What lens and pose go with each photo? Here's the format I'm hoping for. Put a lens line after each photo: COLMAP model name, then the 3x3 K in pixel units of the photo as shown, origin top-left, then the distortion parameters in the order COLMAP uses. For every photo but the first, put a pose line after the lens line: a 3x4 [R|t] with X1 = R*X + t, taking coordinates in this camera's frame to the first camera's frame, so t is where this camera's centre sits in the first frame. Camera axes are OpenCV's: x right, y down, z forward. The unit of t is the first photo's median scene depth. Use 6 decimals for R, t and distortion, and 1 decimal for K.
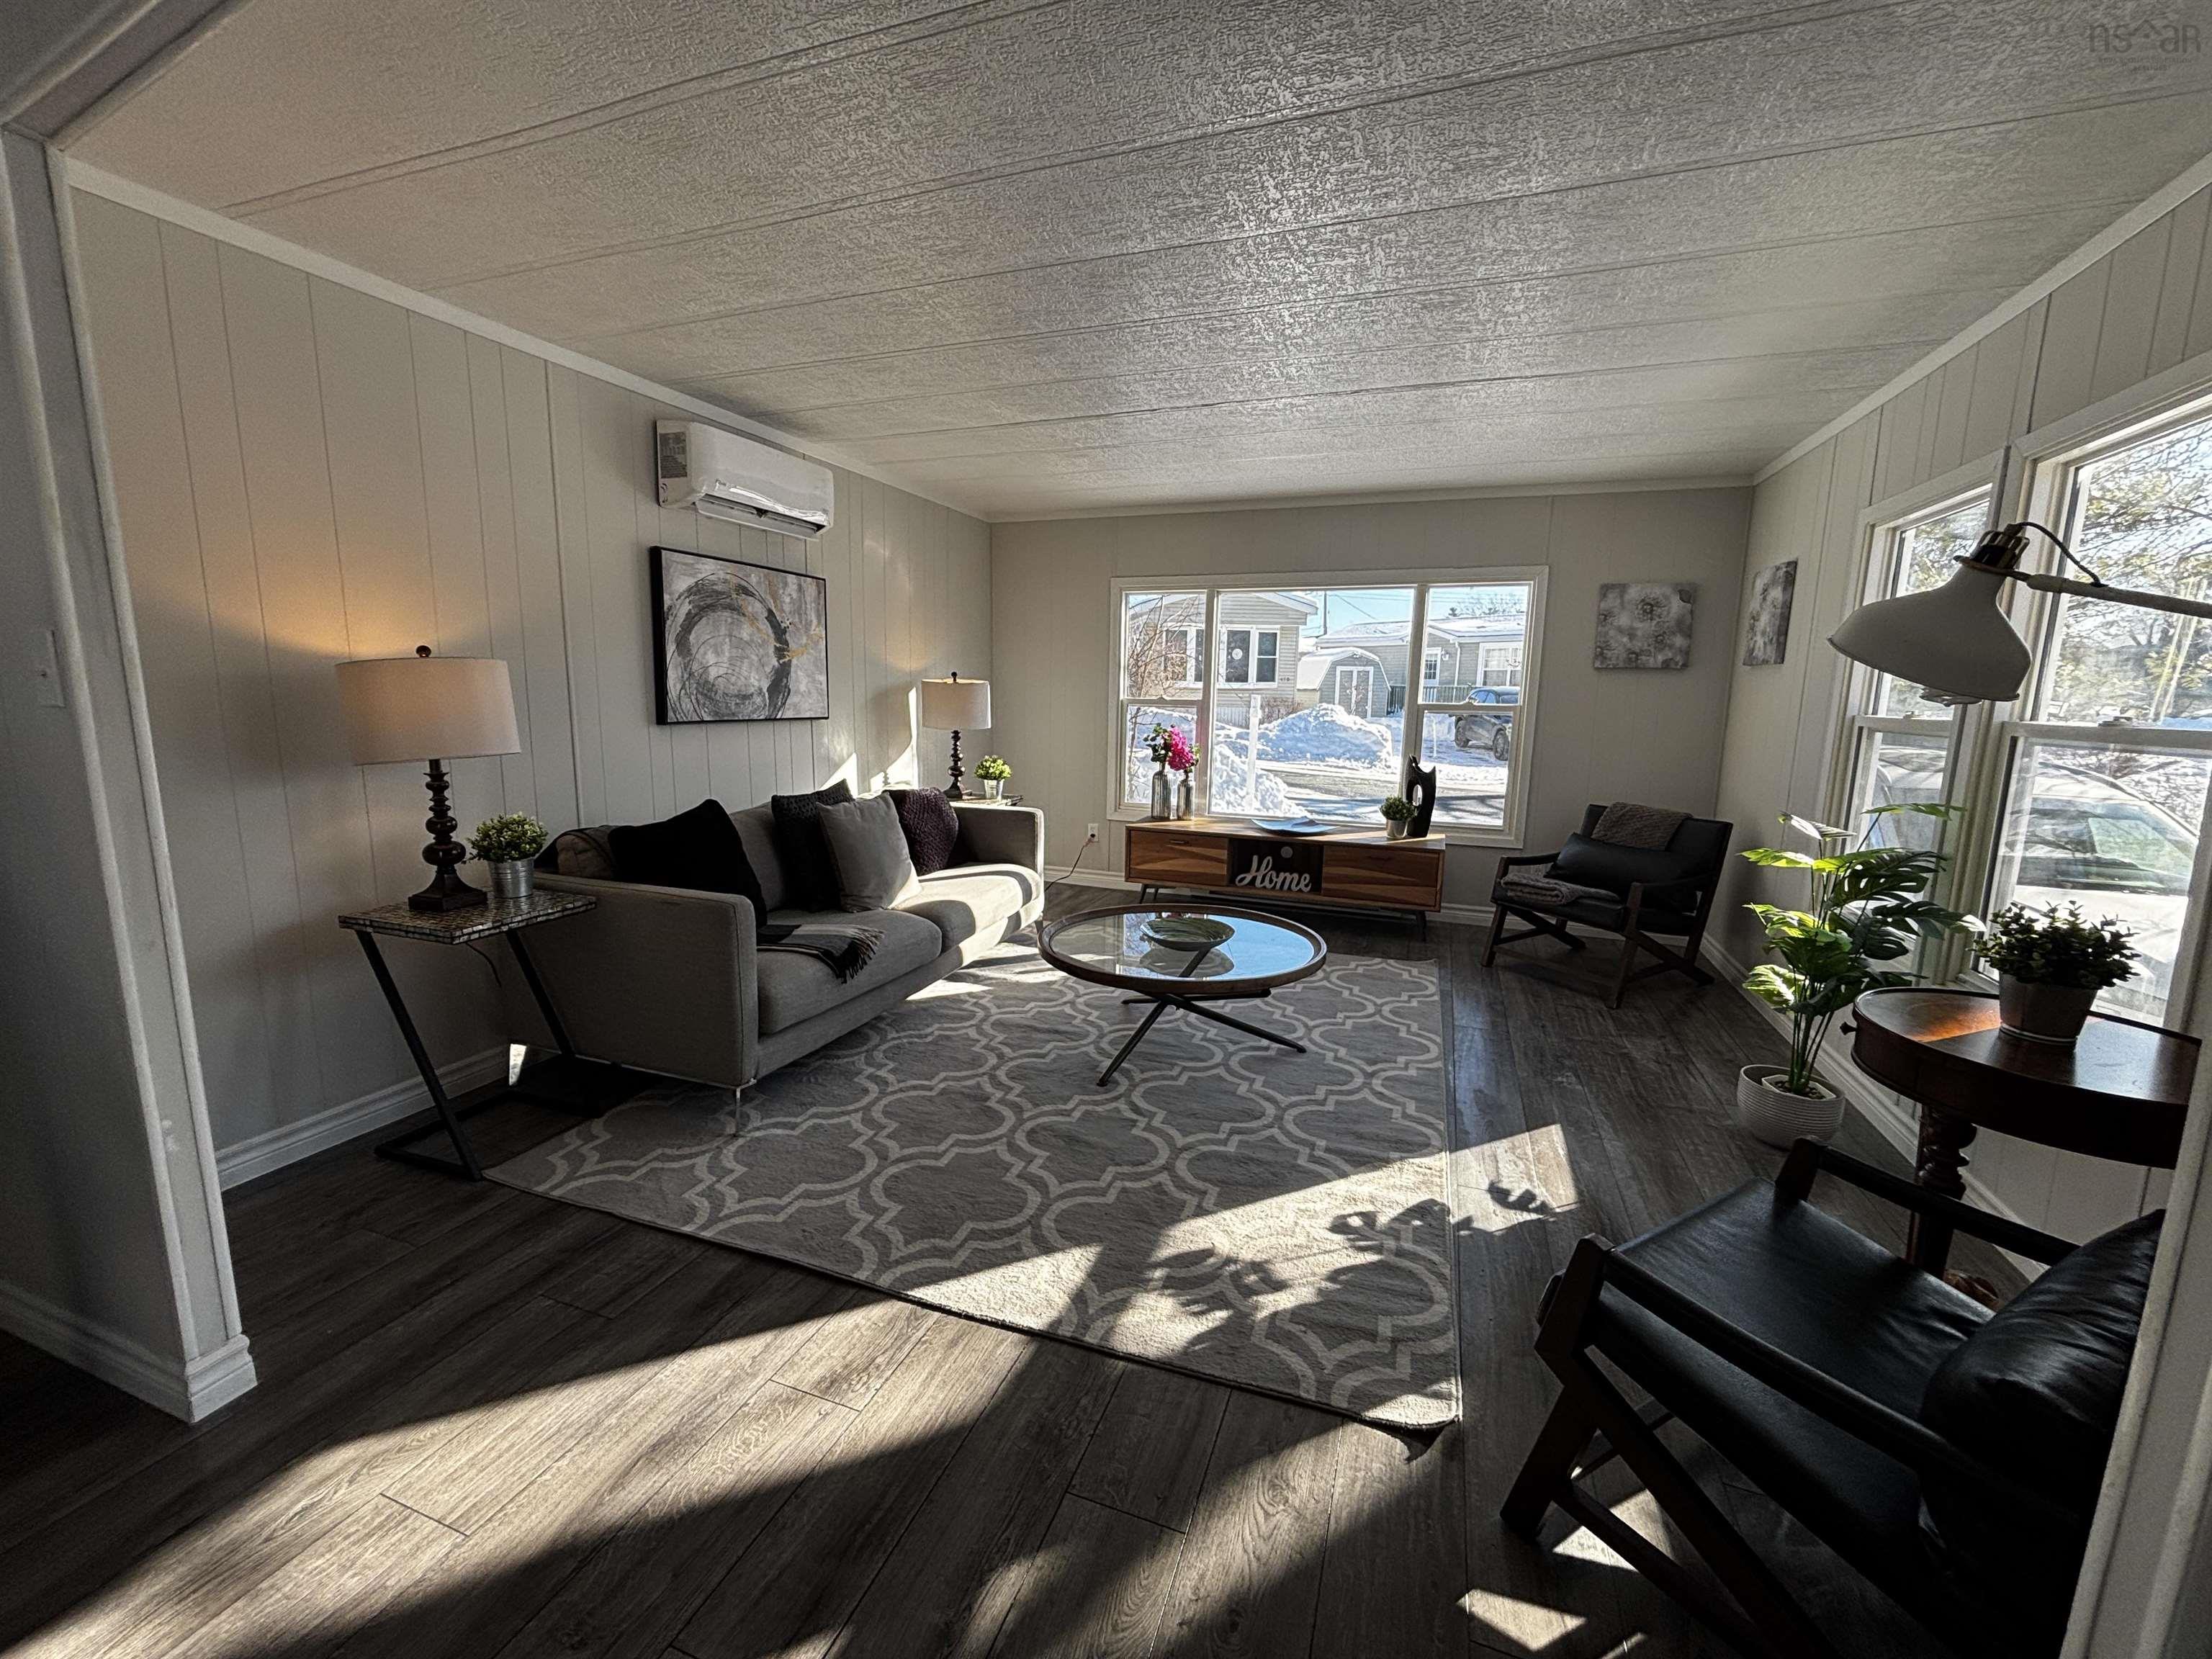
lens RADIAL K [[895.8, 0, 1110.1], [0, 895.8, 826.2], [0, 0, 1]] dist [0.002371, -0.000042]
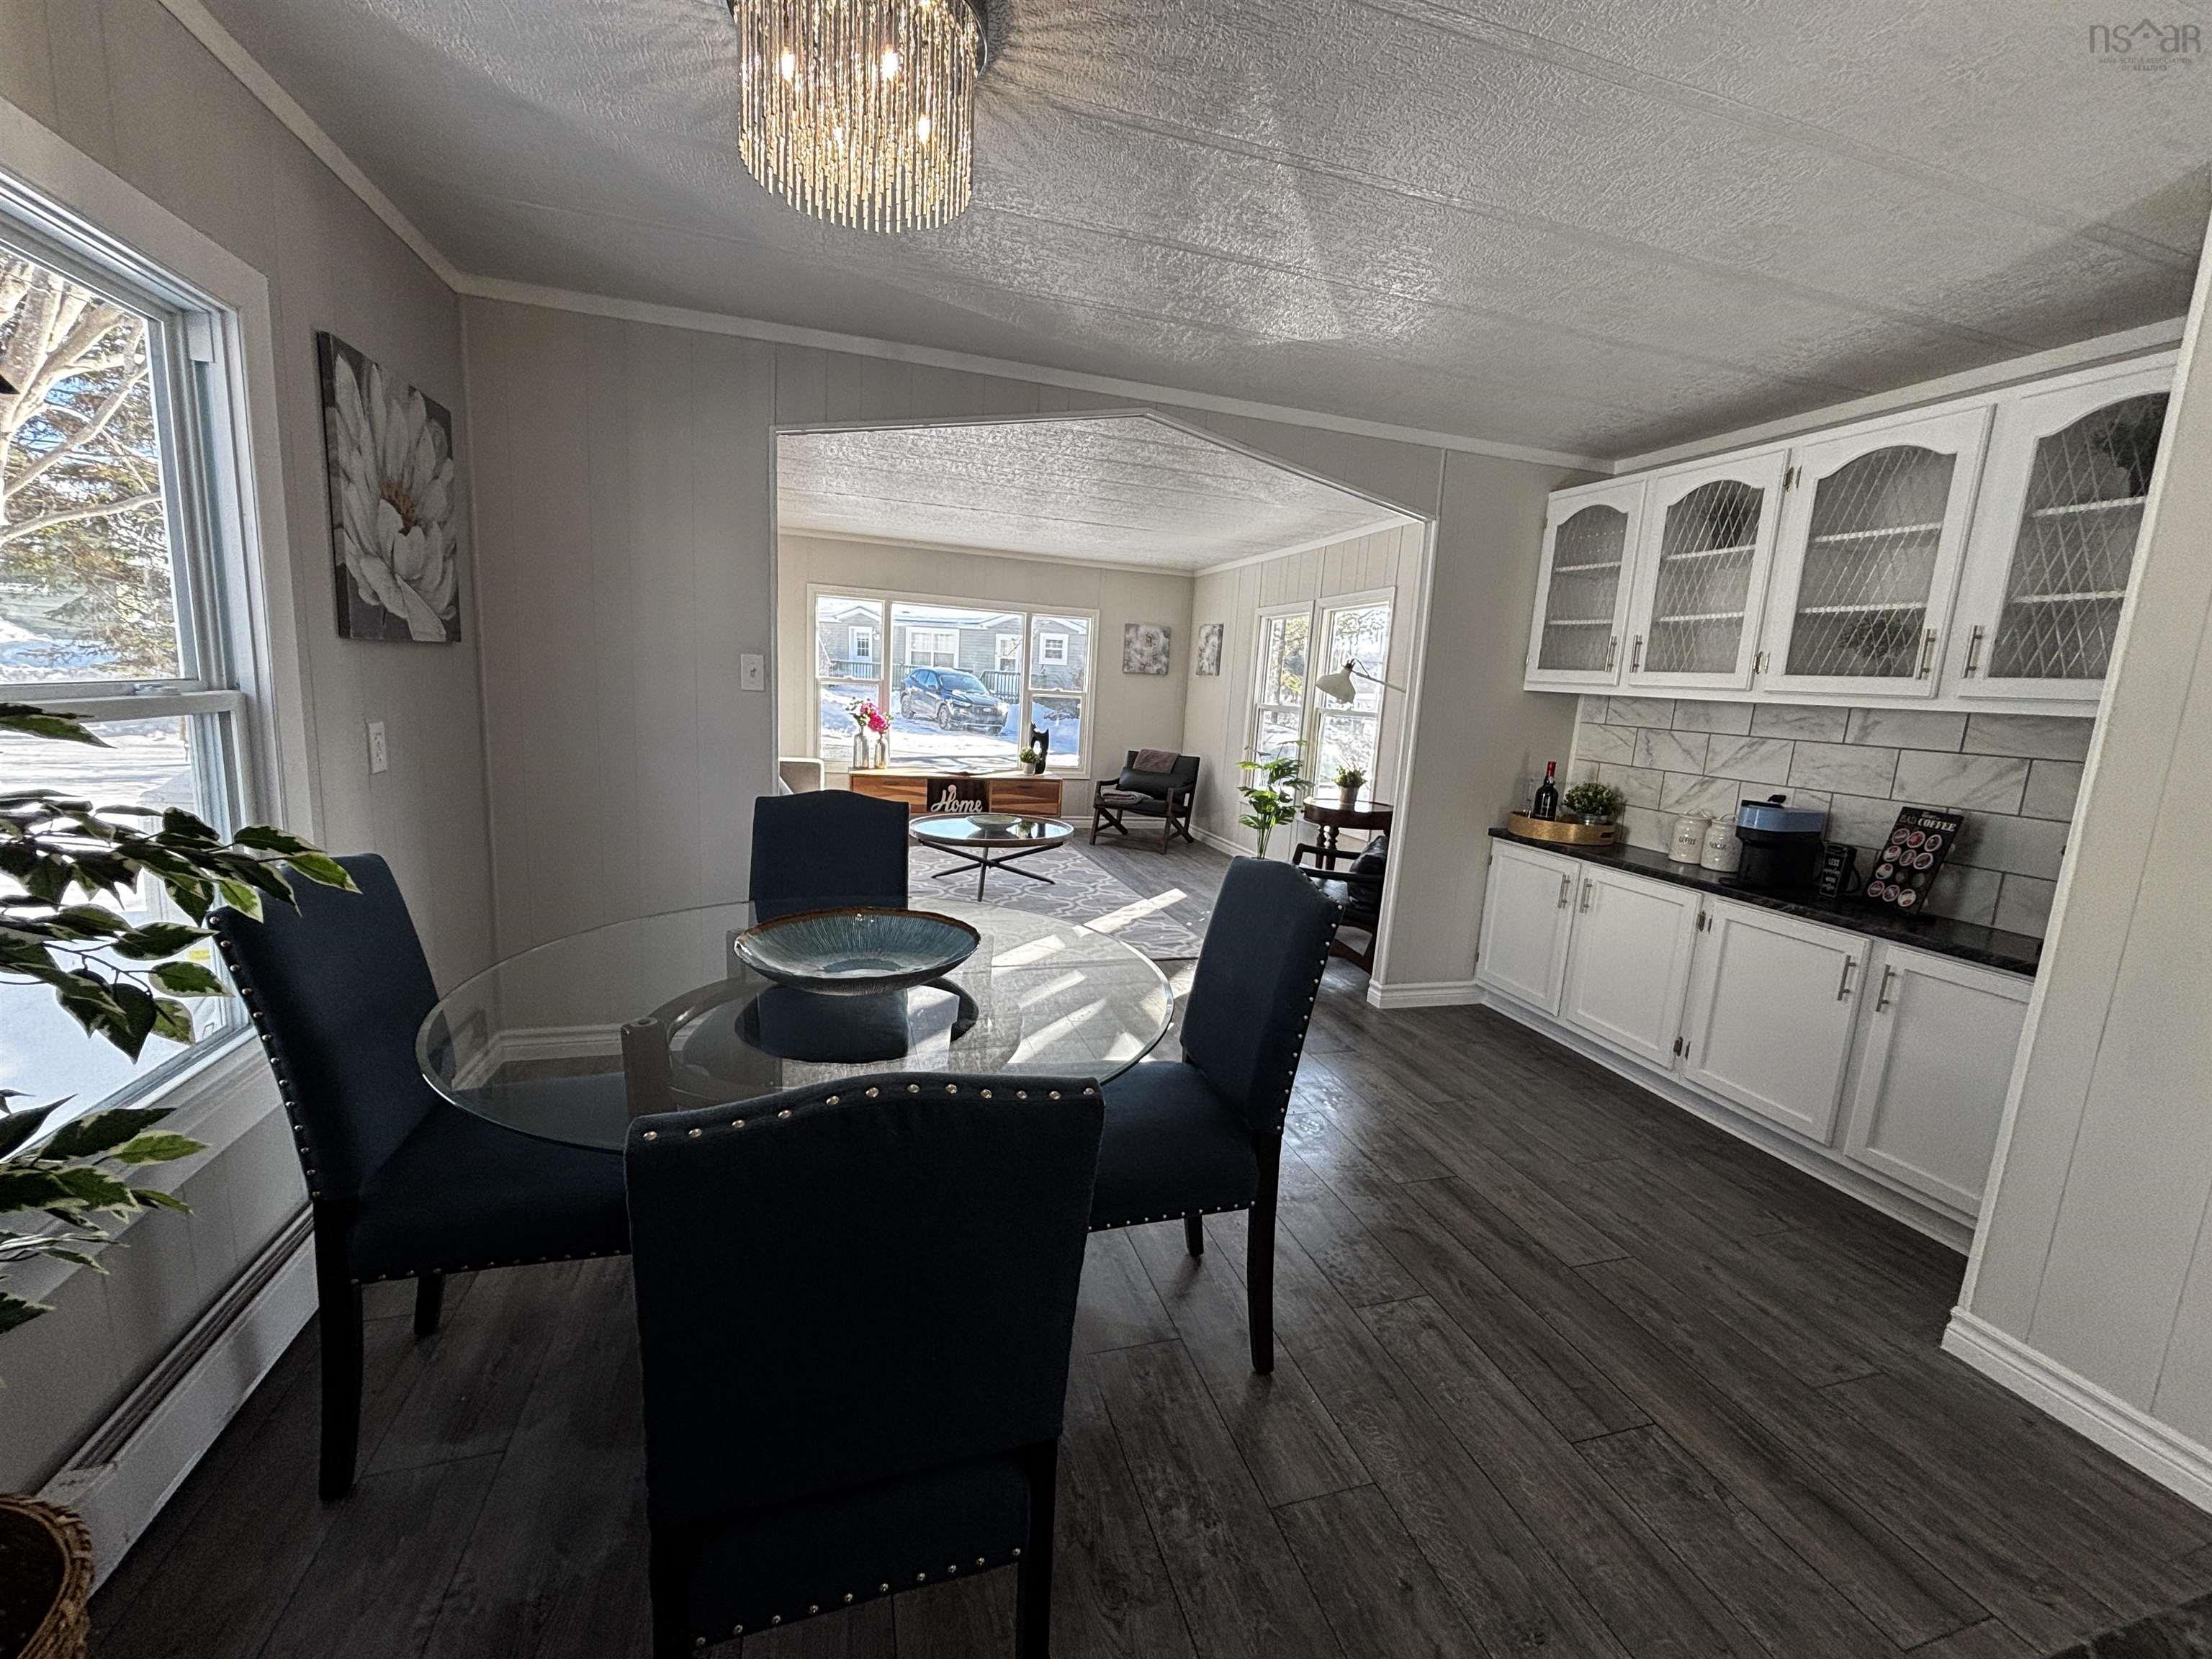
lens RADIAL K [[895.8, 0, 1110.1], [0, 895.8, 826.2], [0, 0, 1]] dist [0.002371, -0.000042]
pose [[0.792143, -0.065644, 0.606795, -0.630461], [0.047345, 0.997812, 0.046138, 0.045862], [-0.608497, -0.007819, 0.793518, -0.408062]]
